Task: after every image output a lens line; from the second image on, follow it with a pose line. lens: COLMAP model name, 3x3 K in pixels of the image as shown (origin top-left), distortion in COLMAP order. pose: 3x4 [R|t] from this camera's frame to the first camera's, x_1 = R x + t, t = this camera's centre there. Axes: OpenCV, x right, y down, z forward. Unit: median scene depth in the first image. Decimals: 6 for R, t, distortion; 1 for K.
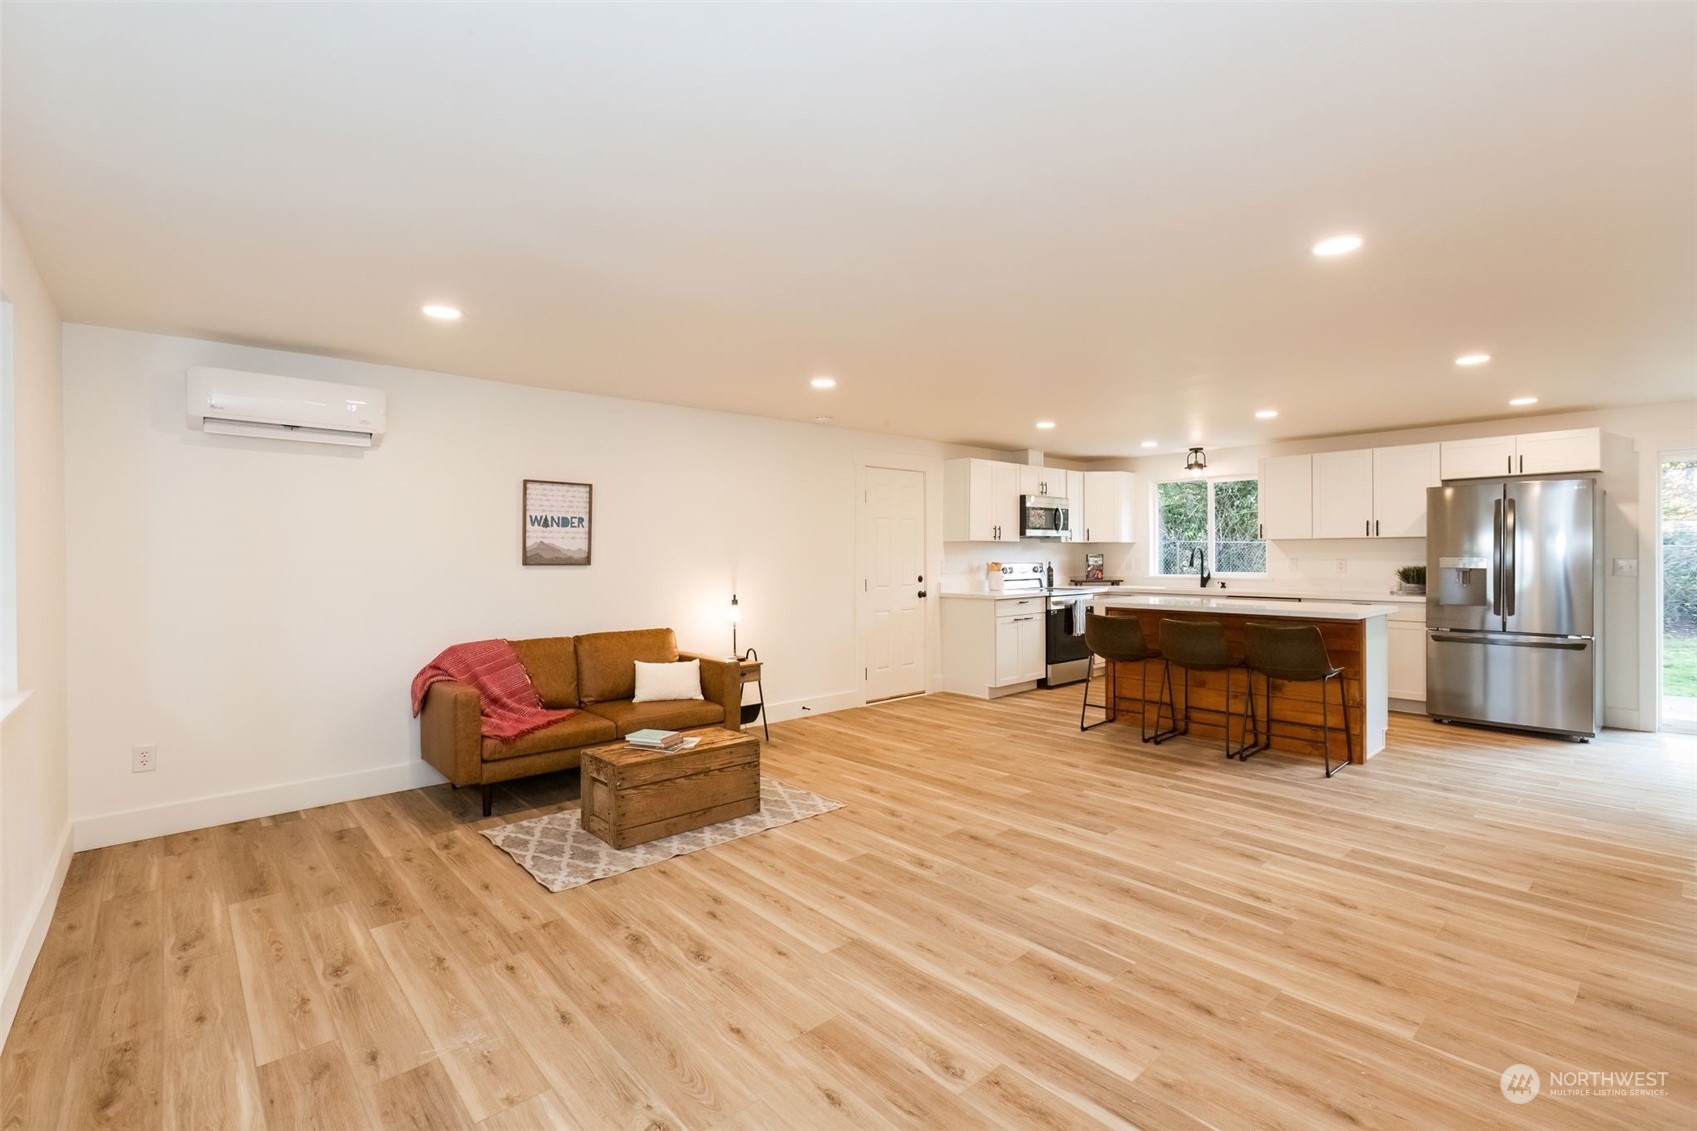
lens RADIAL K [[767.8, 0, 848.3], [0, 767.8, 554.6], [0, 0, 1]] dist [0.001094, -0.000753]
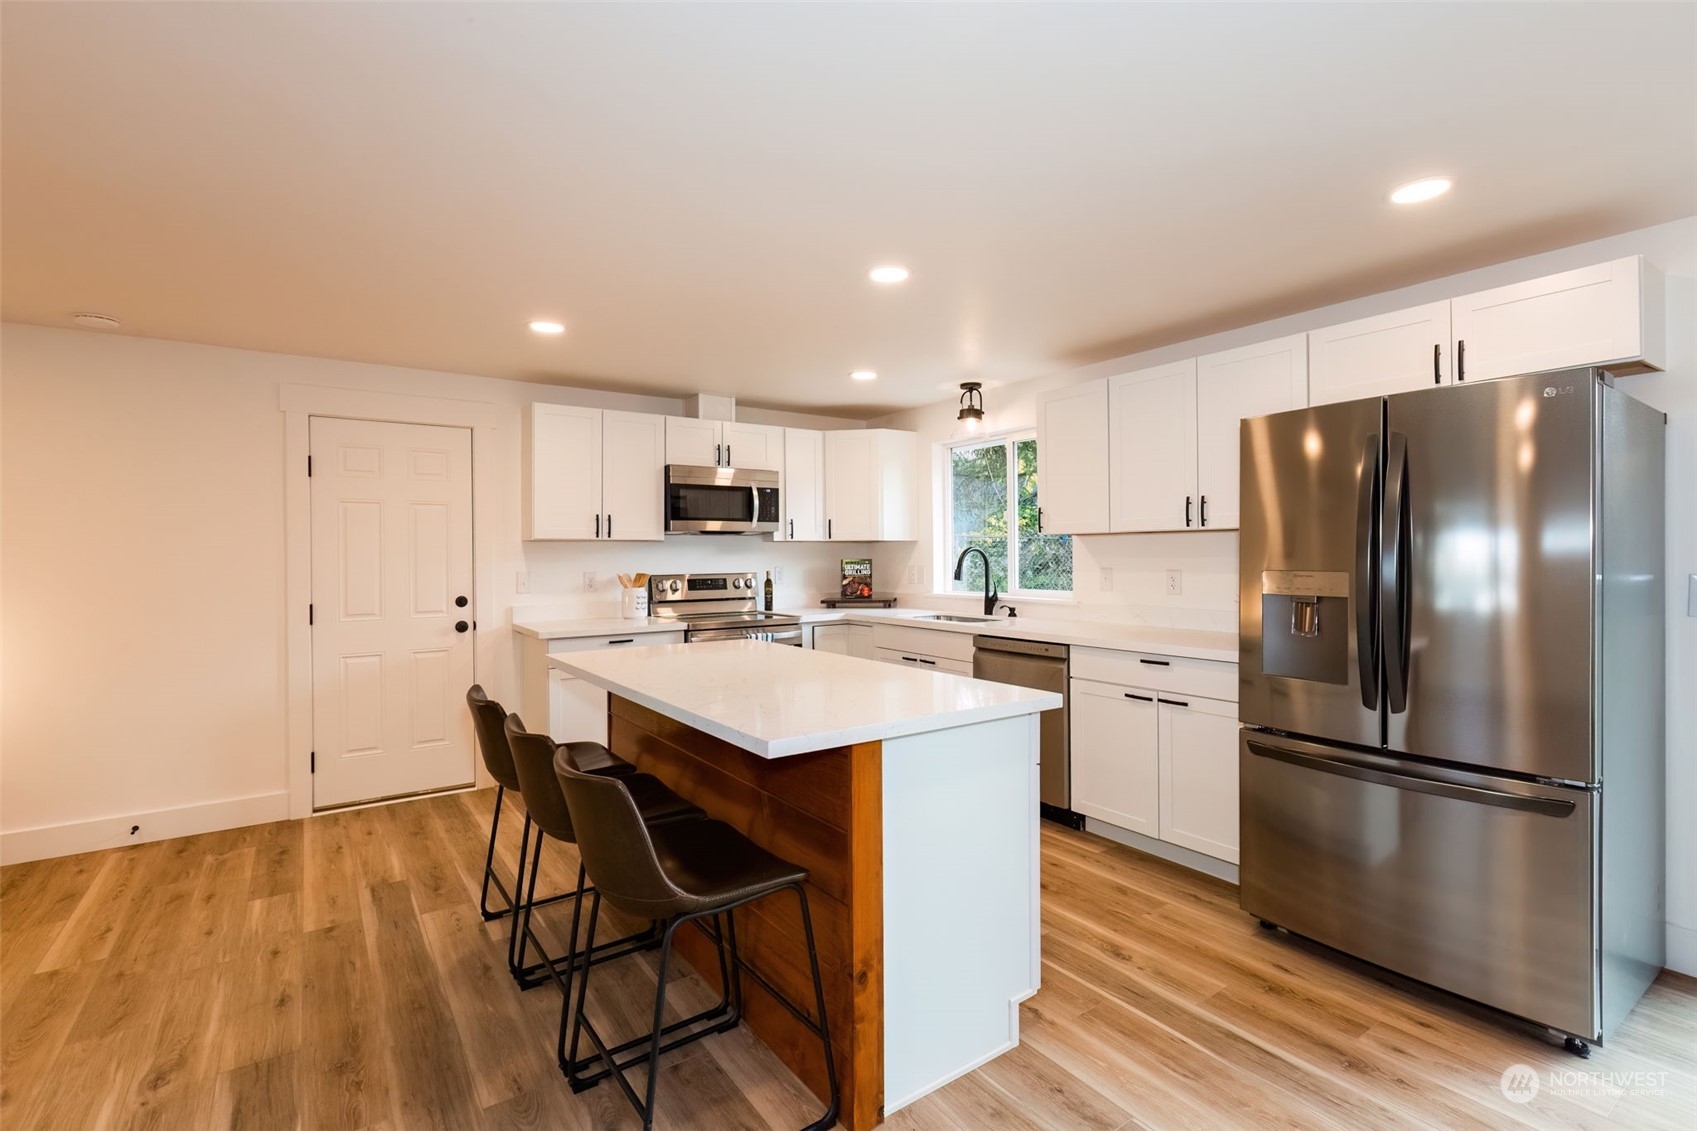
lens RADIAL K [[767.8, 0, 843.7], [0, 767.8, 567.5], [0, 0, 1]] dist [0.001094, -0.000753]
pose [[0.991676, 0.000222, -0.128756, 0.710887], [0.002134, 0.999833, 0.018159, -0.009570], [0.128739, -0.018283, 0.991510, 0.635718]]
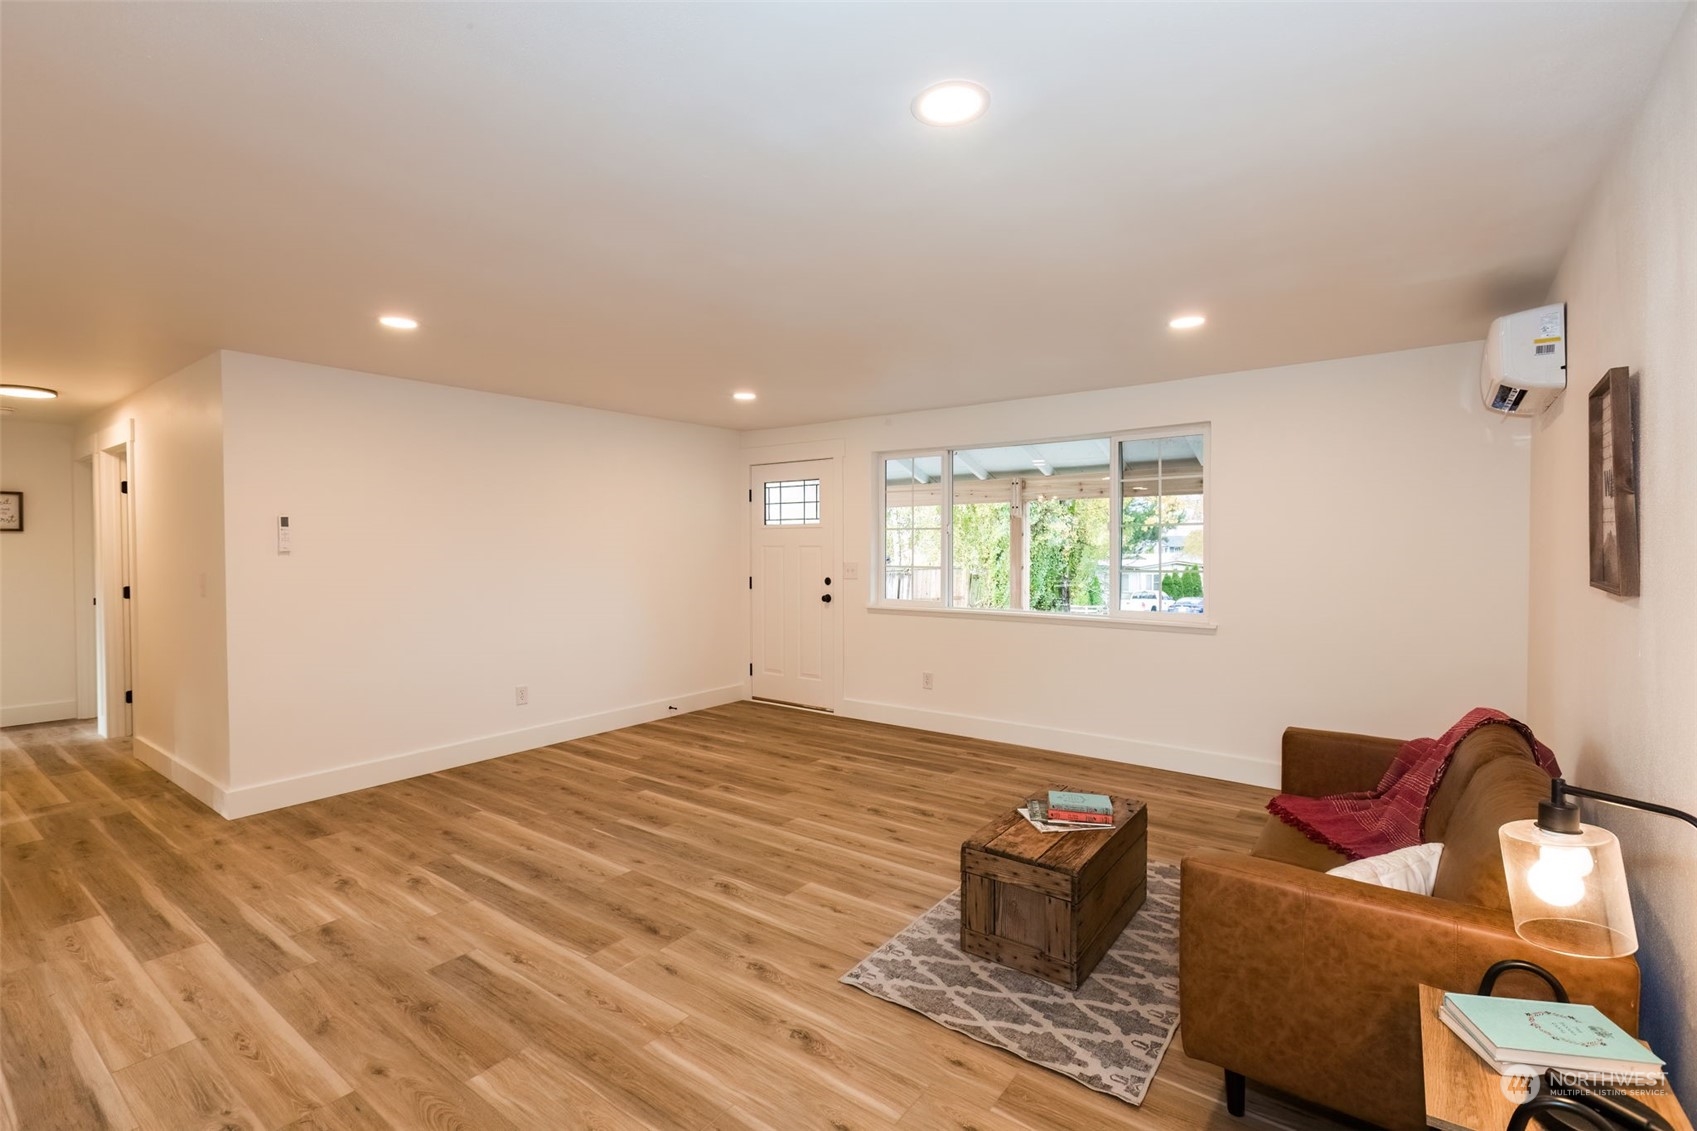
lens RADIAL K [[767.8, 0, 844.2], [0, 767.8, 566.1], [0, 0, 1]] dist [0.001094, -0.000753]
pose [[-0.980908, 0.013936, -0.193972, 0.089227], [0.008863, 0.999596, 0.026998, -0.013577], [0.194270, 0.024763, -0.980635, 1.331876]]
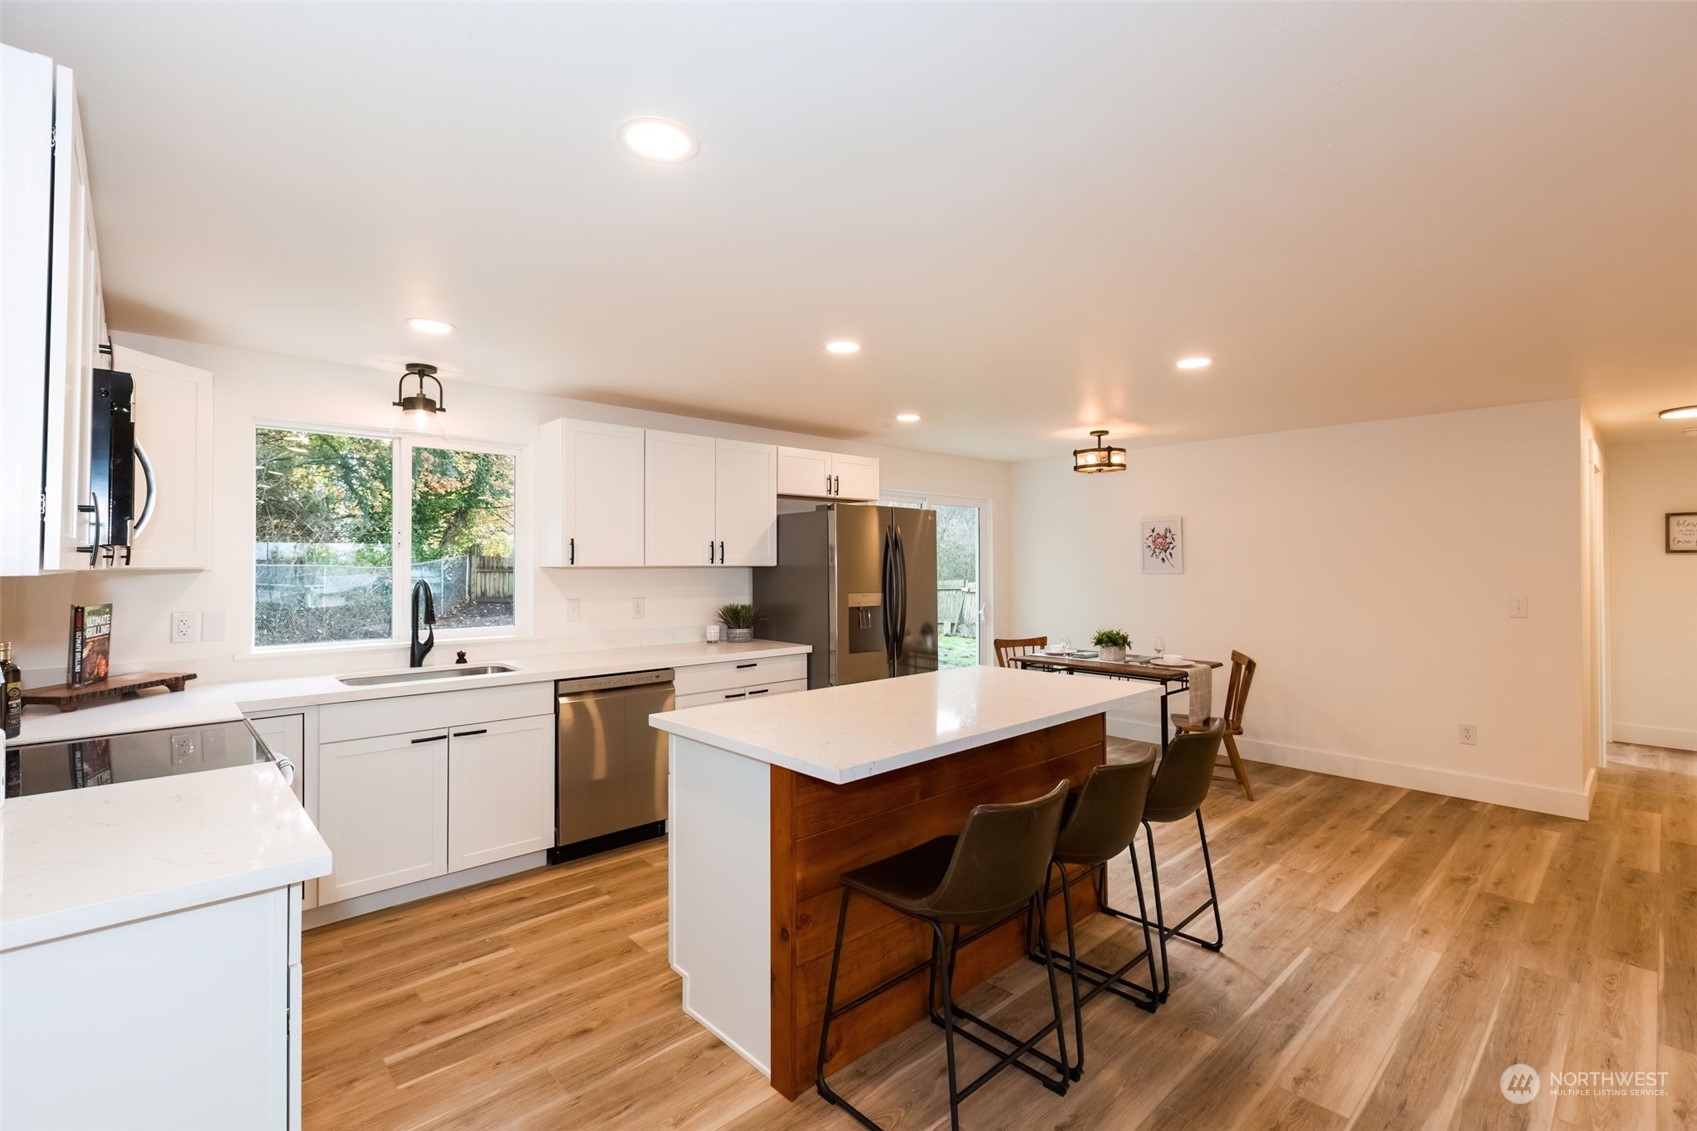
lens RADIAL K [[757.1, 0, 846.4], [0, 757.1, 557.4], [0, 0, 1]] dist [-0.000001, 0.000158]
pose [[-0.014025, 0.015272, 0.999785, -0.005391], [0.002238, 0.999881, -0.015242, -0.027053], [-0.999899, 0.002024, -0.014057, 1.238143]]
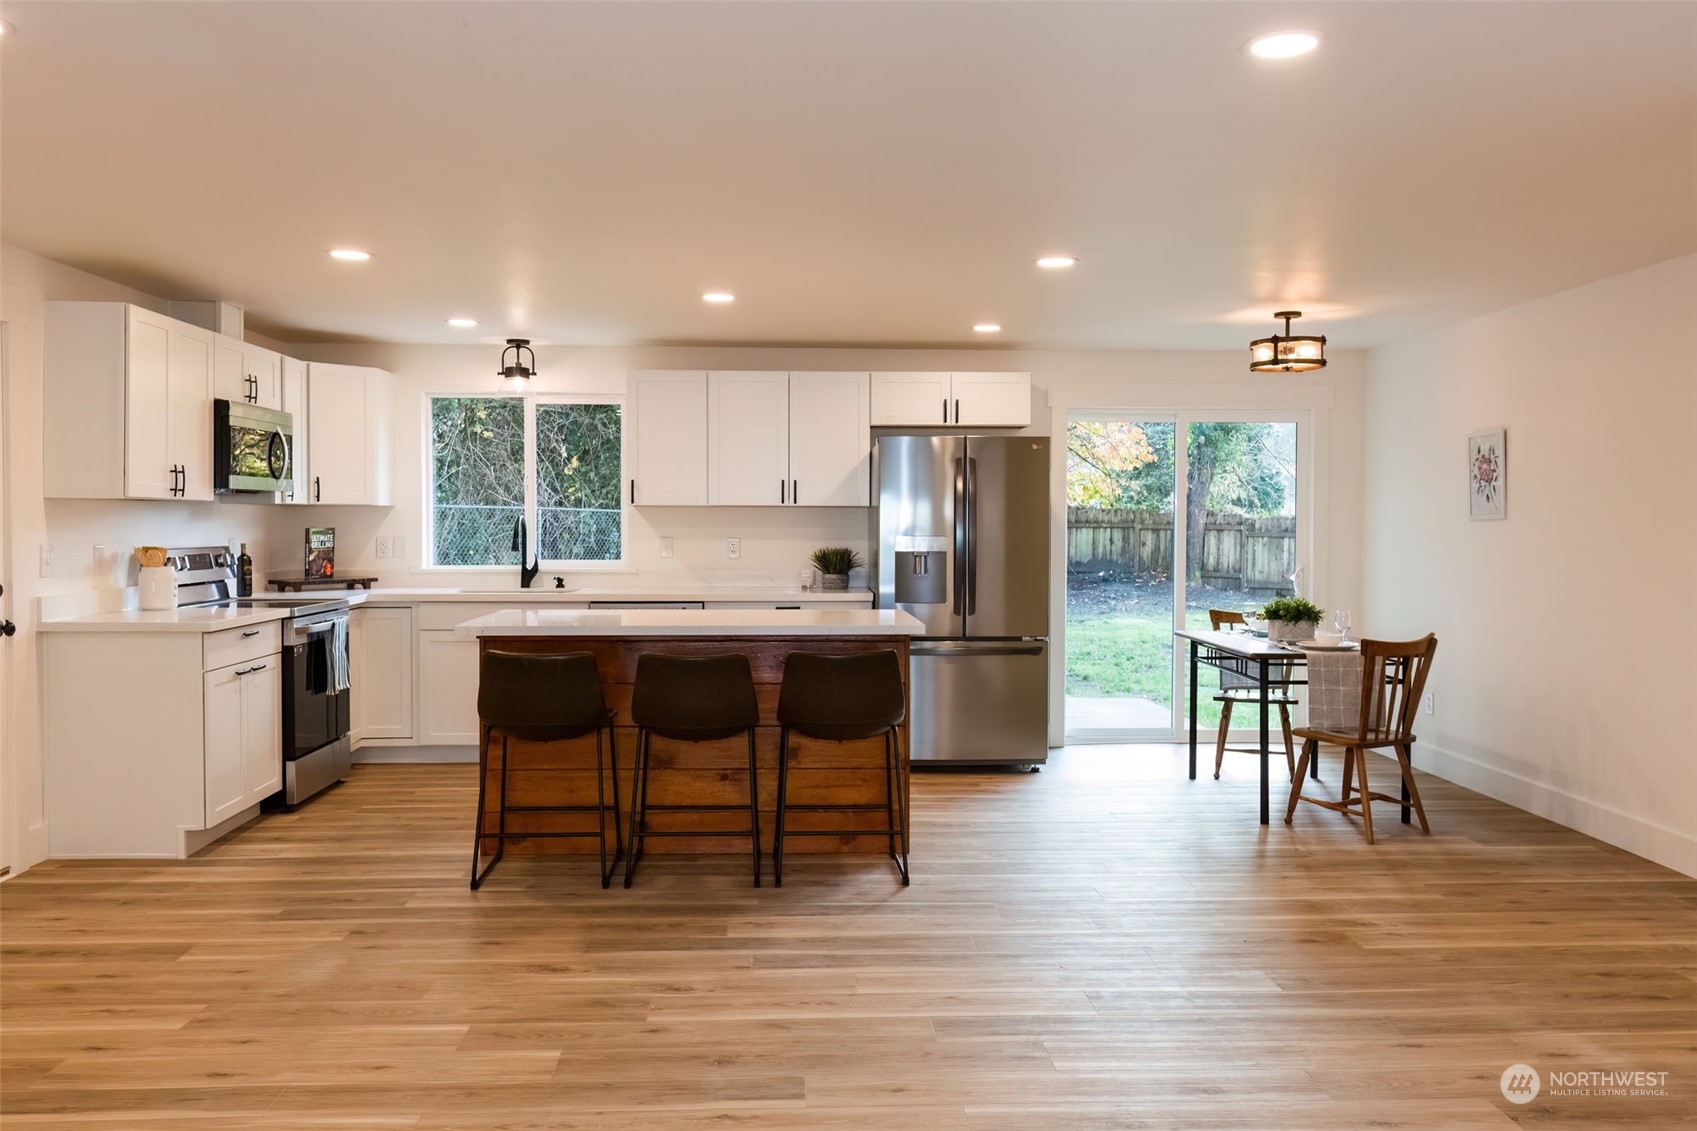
lens RADIAL K [[1318.1, 0, 850.2], [0, 1318.1, 555.0], [0, 0, 1]] dist [0.007242, -0.005724]
pose [[0.633002, -0.012479, 0.774049, -0.232880], [-0.006661, 0.999745, 0.021565, -0.006825], [-0.774121, -0.018807, 0.632758, 0.328685]]
